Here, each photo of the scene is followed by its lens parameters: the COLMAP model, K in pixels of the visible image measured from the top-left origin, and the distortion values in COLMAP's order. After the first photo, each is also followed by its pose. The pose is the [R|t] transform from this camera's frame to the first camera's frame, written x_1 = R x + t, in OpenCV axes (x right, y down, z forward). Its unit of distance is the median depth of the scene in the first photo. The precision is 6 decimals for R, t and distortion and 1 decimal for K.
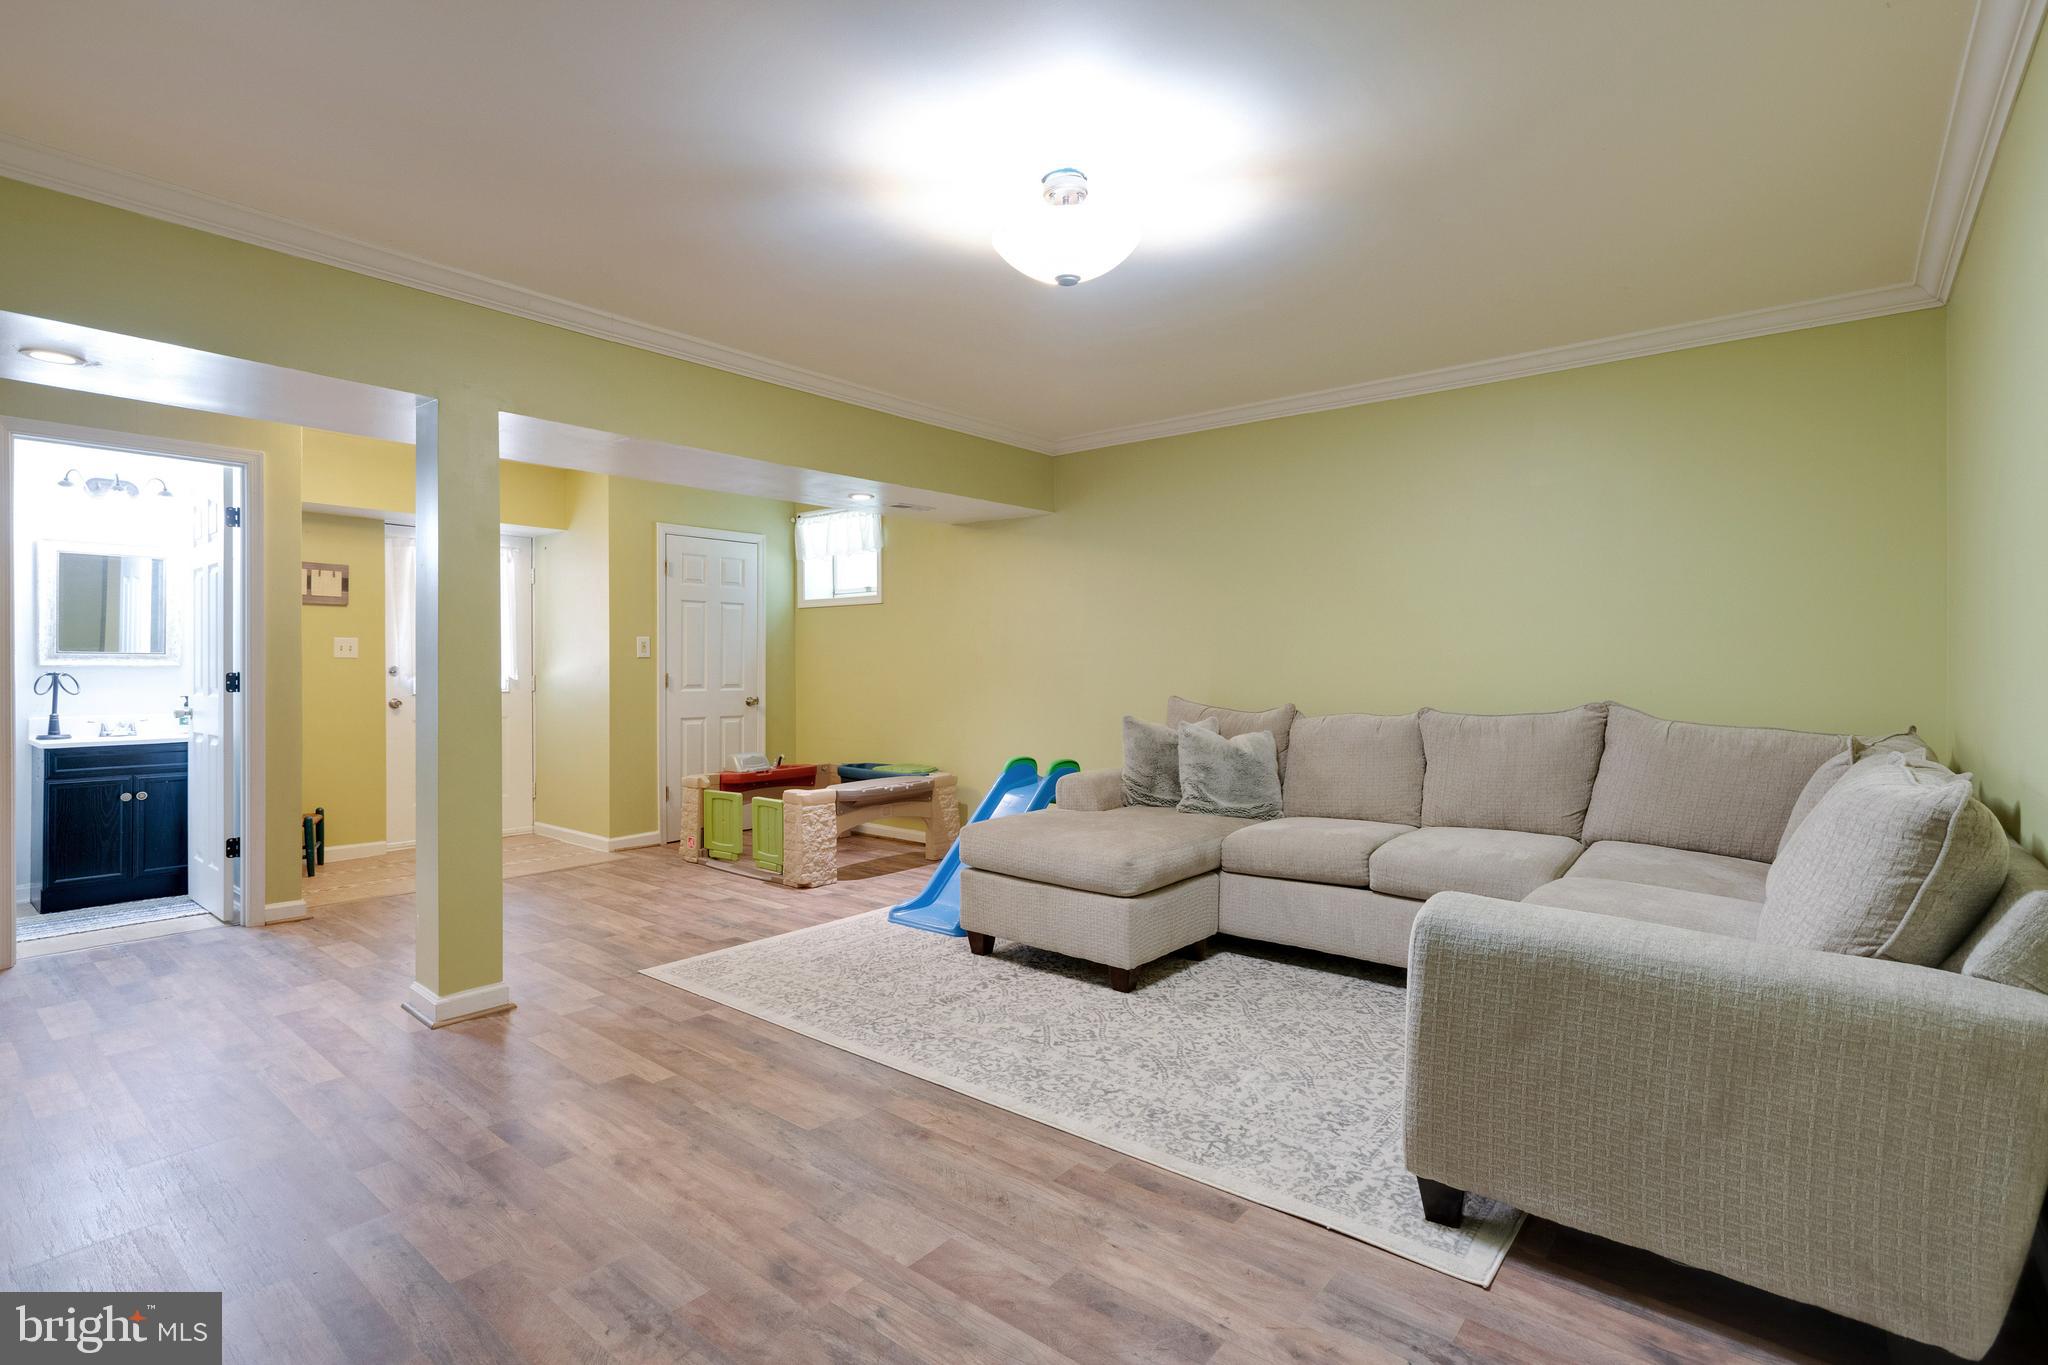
lens RADIAL K [[972.4, 0, 1026.7], [0, 972.4, 667.8], [0, 0, 1]] dist [-0.018735, 0.009852]
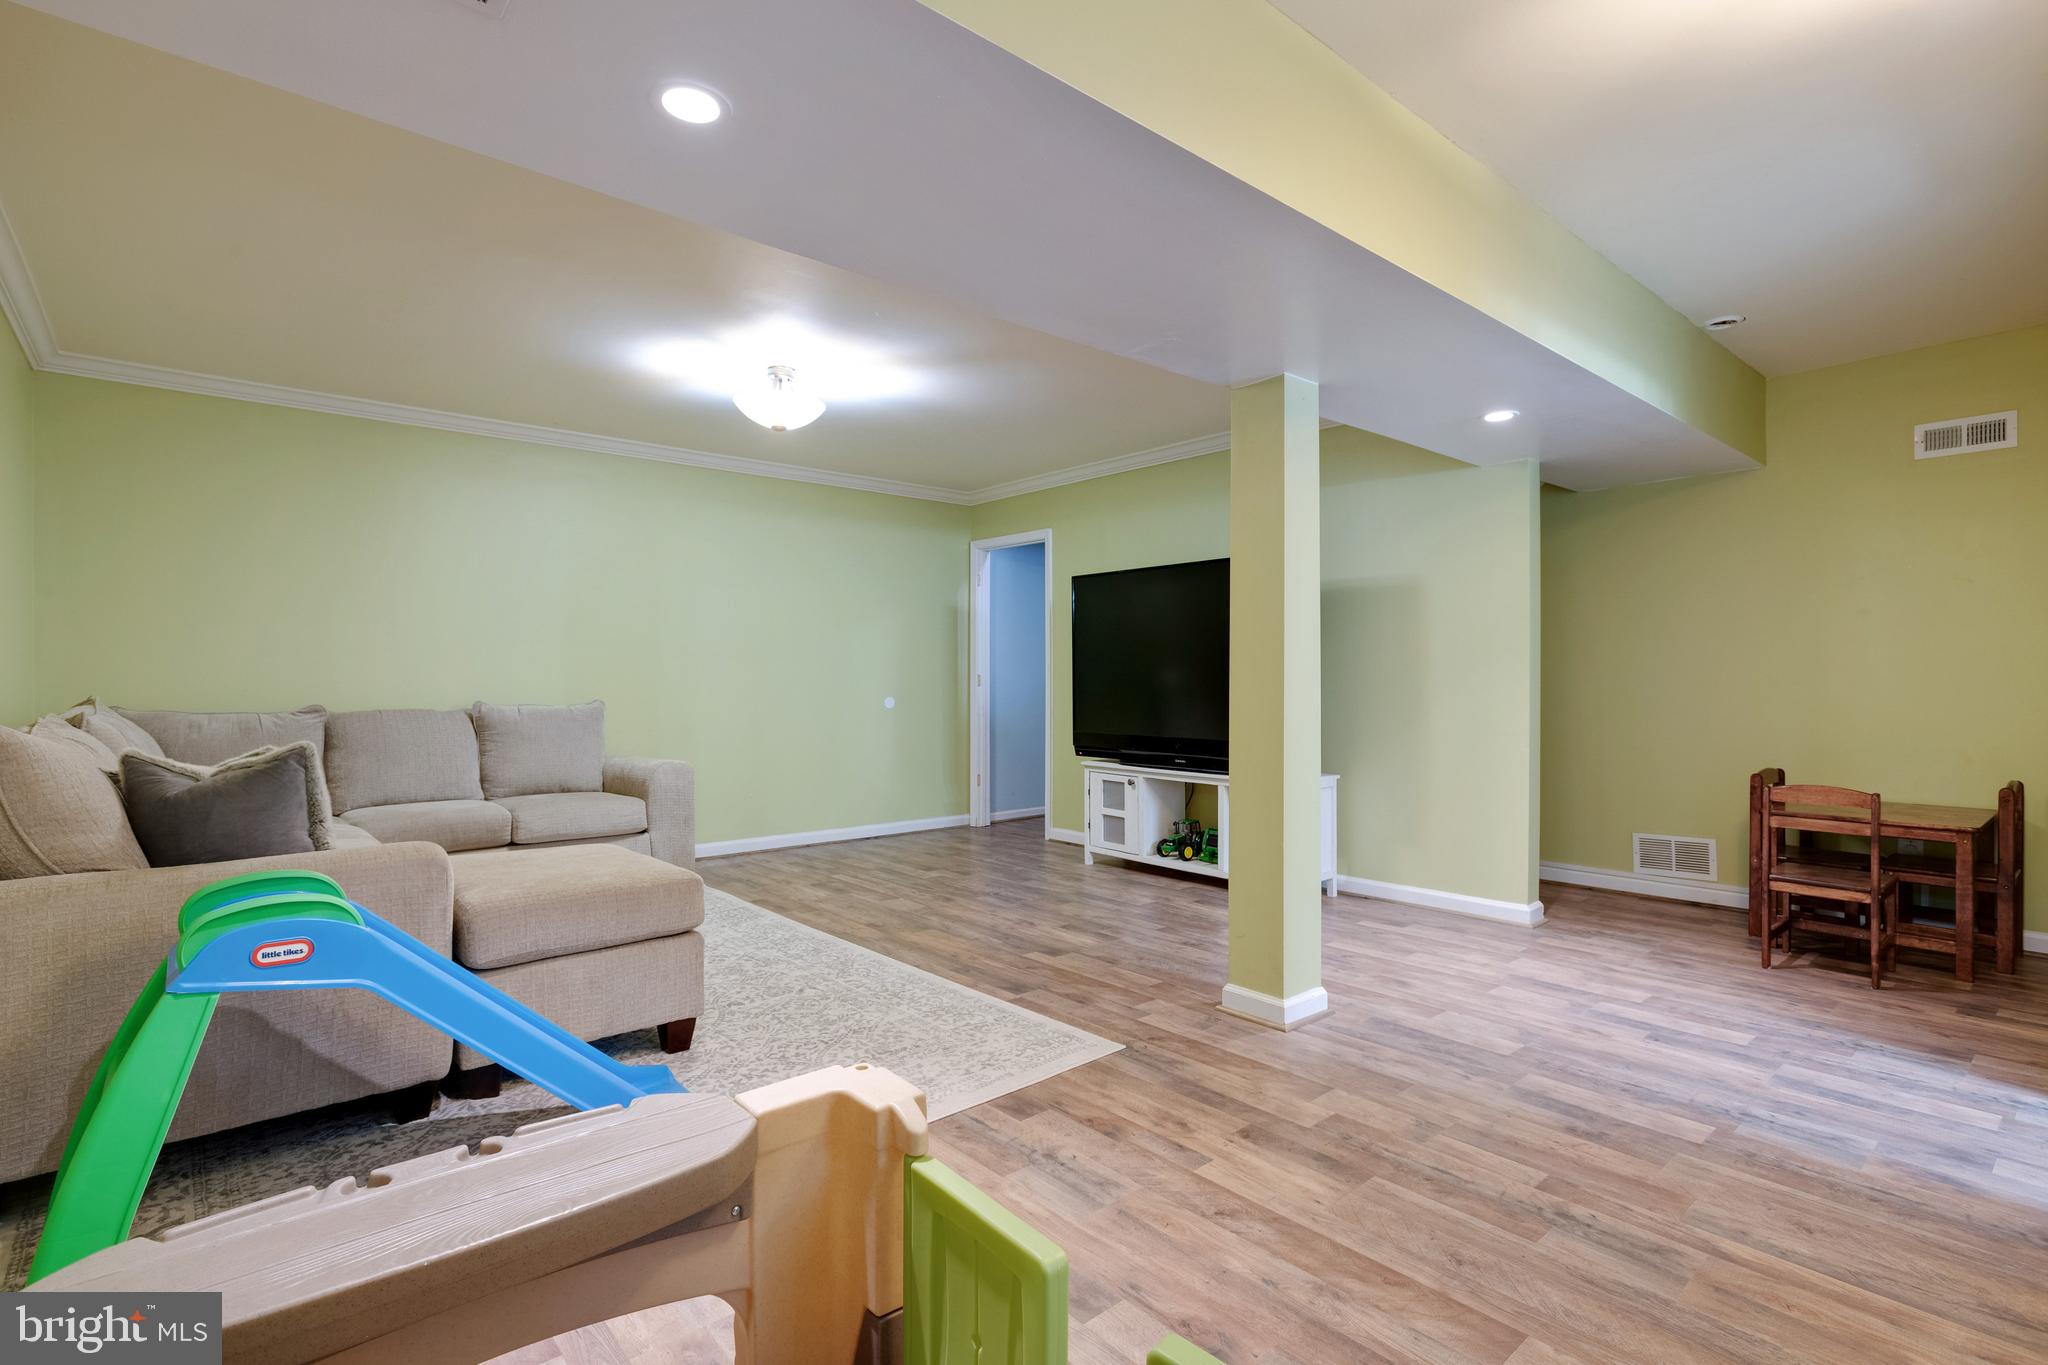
lens RADIAL K [[972.4, 0, 1026.7], [0, 972.4, 667.8], [0, 0, 1]] dist [-0.018735, 0.009852]
pose [[-0.985779, 0.002207, 0.168031, -0.492319], [0.001827, 0.999995, -0.002415, 0.011111], [-0.168036, -0.002074, -0.985779, 1.931853]]
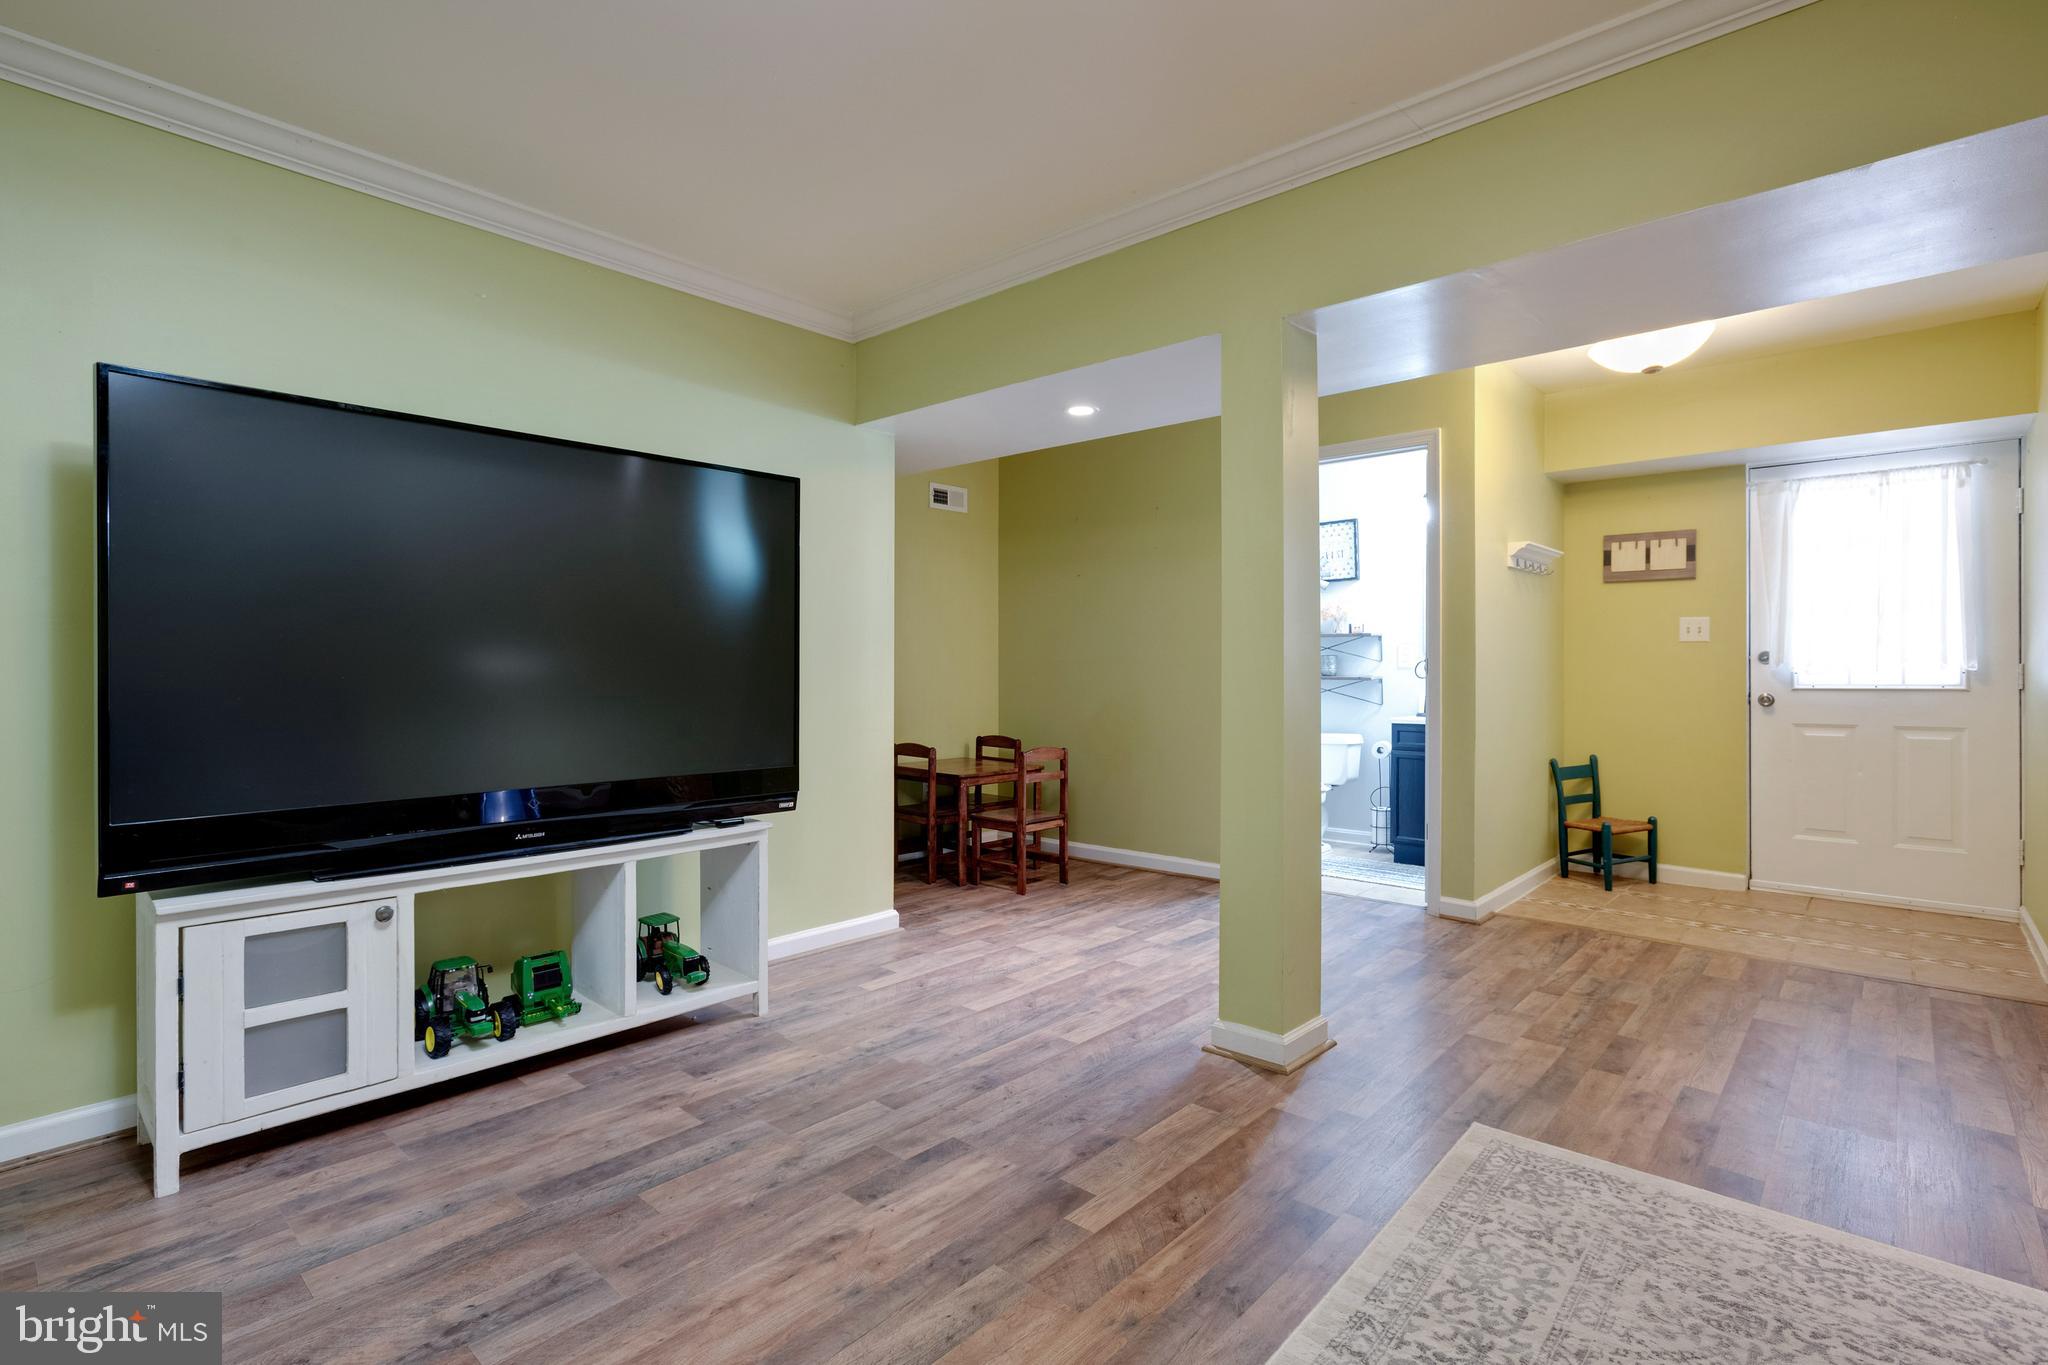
lens RADIAL K [[972.4, 0, 1026.7], [0, 972.4, 667.8], [0, 0, 1]] dist [-0.018735, 0.009852]
pose [[-0.050601, -0.002592, -0.998716, 0.252268], [-0.001954, 0.999995, -0.002496, 0.025951], [0.998717, 0.001825, -0.050606, 0.805720]]
